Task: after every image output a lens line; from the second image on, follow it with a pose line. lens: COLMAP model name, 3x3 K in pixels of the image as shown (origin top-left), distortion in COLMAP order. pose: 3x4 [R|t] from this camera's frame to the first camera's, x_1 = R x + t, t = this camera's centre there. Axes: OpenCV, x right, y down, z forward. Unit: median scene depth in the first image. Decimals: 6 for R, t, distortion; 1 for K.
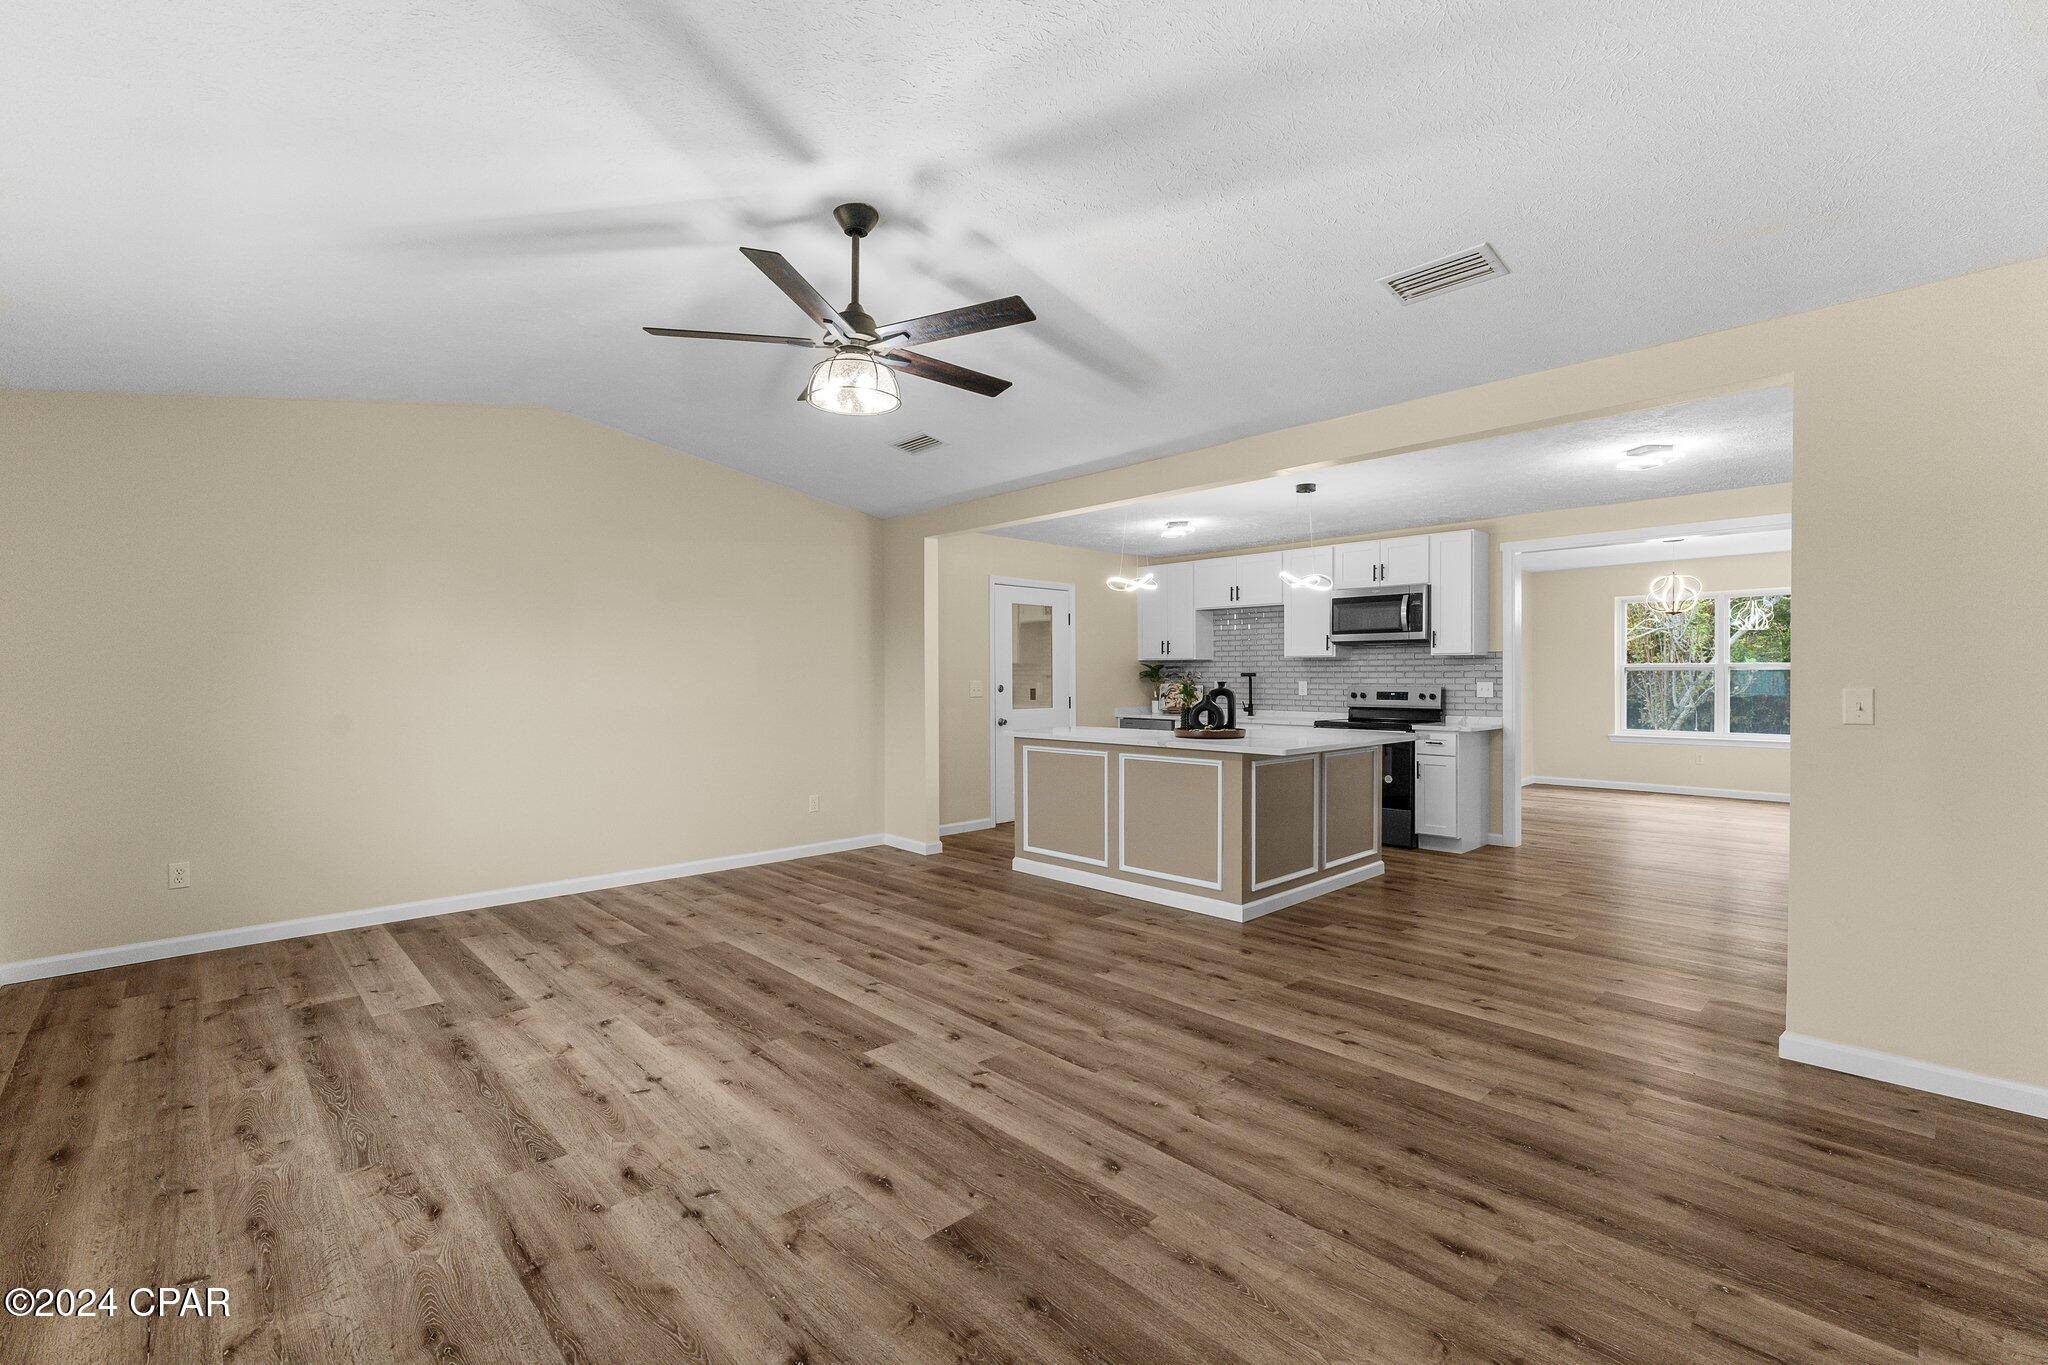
lens RADIAL K [[888.6, 0, 1030.1], [0, 888.6, 684.5], [0, 0, 1]] dist [-0.000665, 0.000868]
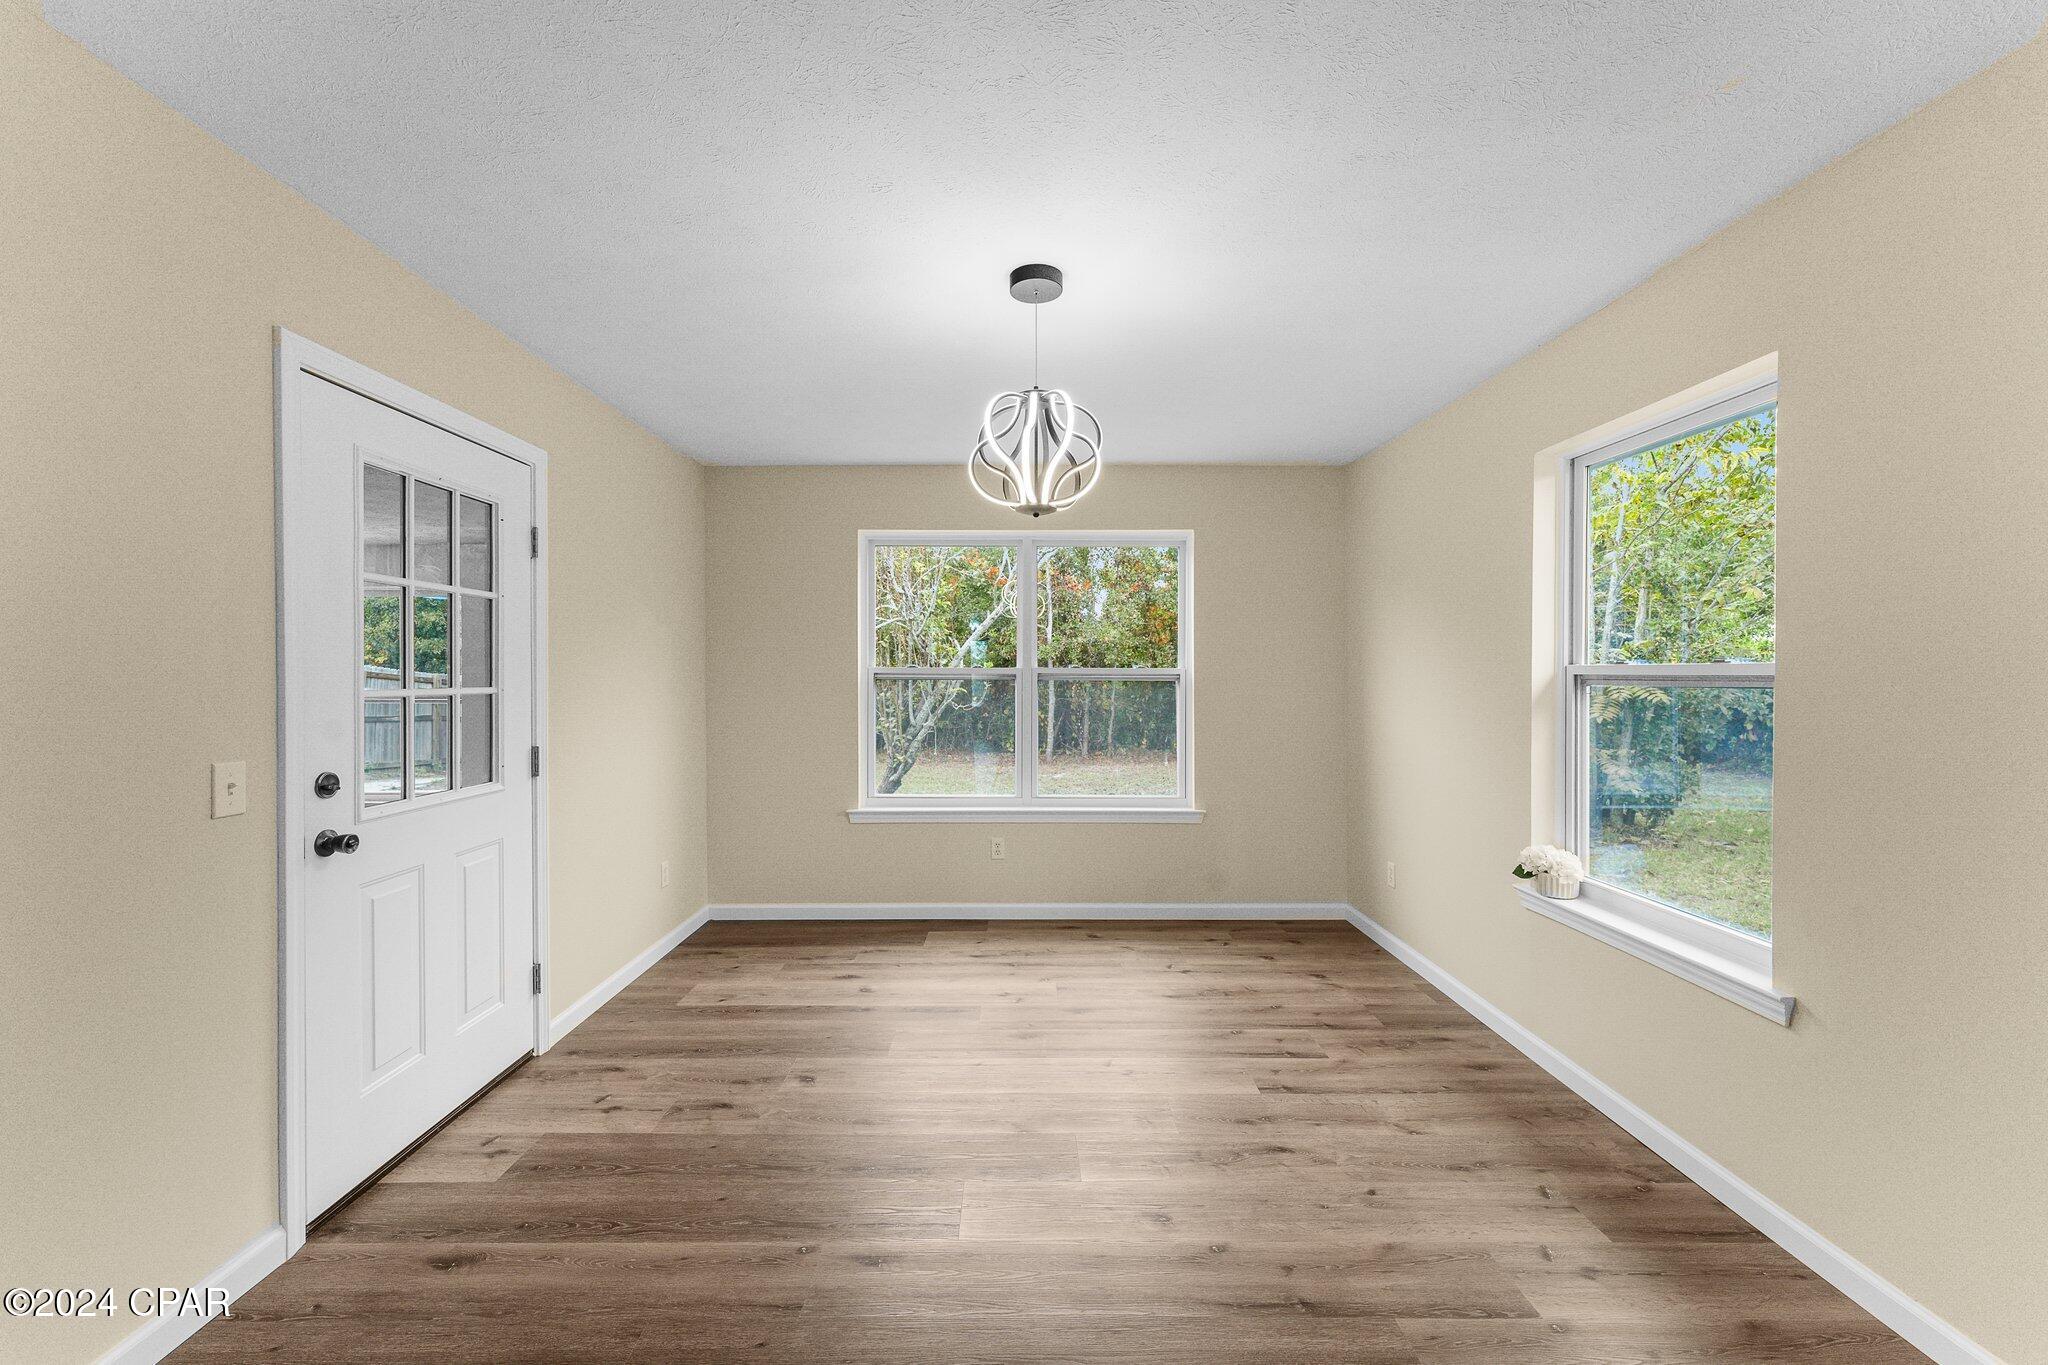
lens RADIAL K [[812.2, 0, 1024.0], [0, 812.2, 682.5], [0, 0, 1]] dist [0.000273, 0.000023]
pose [[0.686194, -0.003487, 0.727410, 0.947724], [0.005127, 0.999987, -0.000043, -0.032570], [-0.727400, 0.003759, 0.686203, 1.501779]]
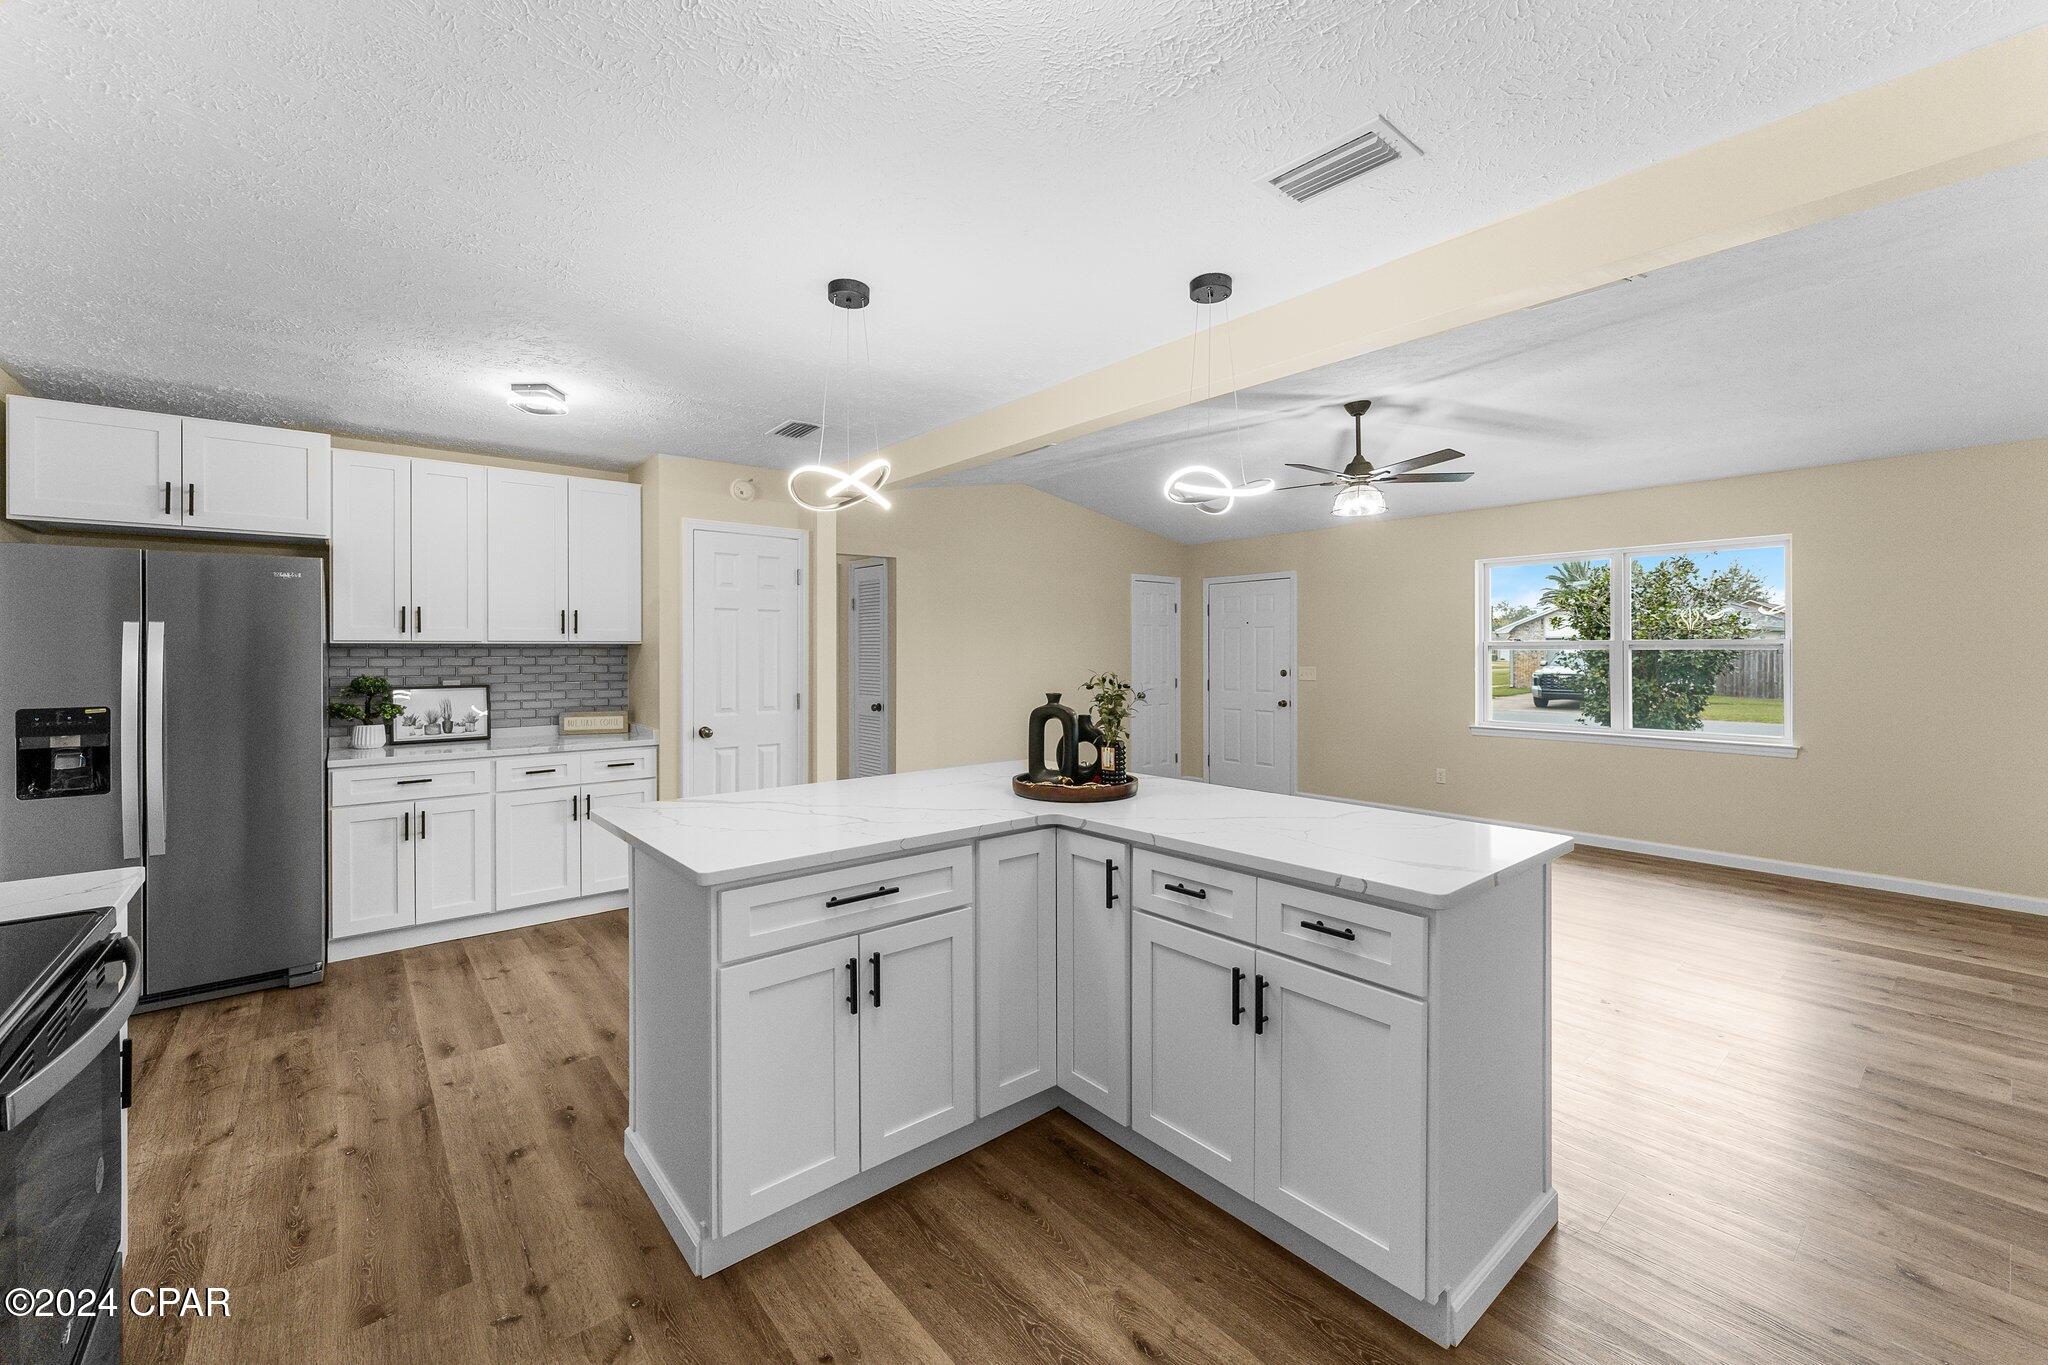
lens RADIAL K [[827.4, 0, 1018.4], [0, 827.4, 651.2], [0, 0, 1]] dist [0.000434, 0.000036]
pose [[-0.997152, 0.004812, 0.075269, 0.250265], [0.005338, 0.999963, 0.006795, -0.042373], [-0.075233, 0.007178, -0.997140, 1.920956]]
